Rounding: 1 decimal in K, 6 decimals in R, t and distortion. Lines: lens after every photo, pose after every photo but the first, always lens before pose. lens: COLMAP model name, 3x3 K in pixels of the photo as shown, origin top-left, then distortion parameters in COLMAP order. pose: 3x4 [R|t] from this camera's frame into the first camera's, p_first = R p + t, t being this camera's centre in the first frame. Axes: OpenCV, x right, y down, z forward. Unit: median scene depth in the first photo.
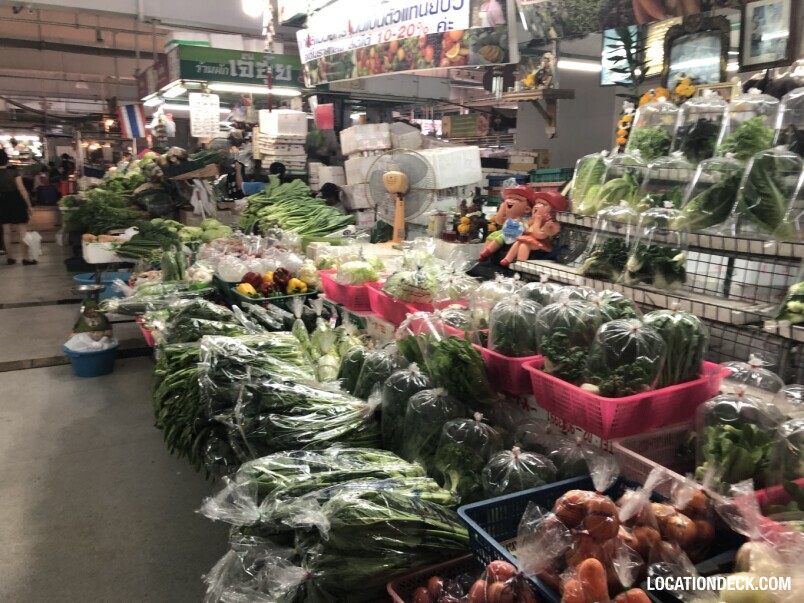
lens RADIAL K [[647.5, 0, 387.1], [0, 647.5, 301.9], [0, 0, 1]] dist [0.009890, -0.005492]
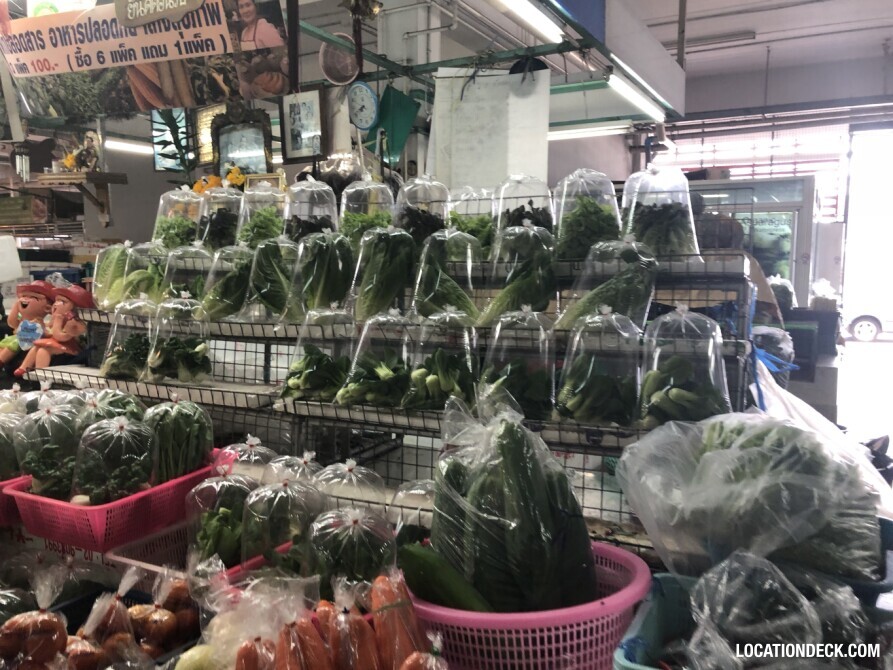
lens RADIAL K [[739.6, 0, 446.5], [0, 739.6, 335.0], [0, 0, 1]] dist [0.005130, -0.002945]
pose [[0.826597, -0.080354, 0.557029, 0.127454], [0.136406, 0.988848, -0.059771, 0.026905], [-0.546014, 0.125388, 0.828340, -0.112521]]
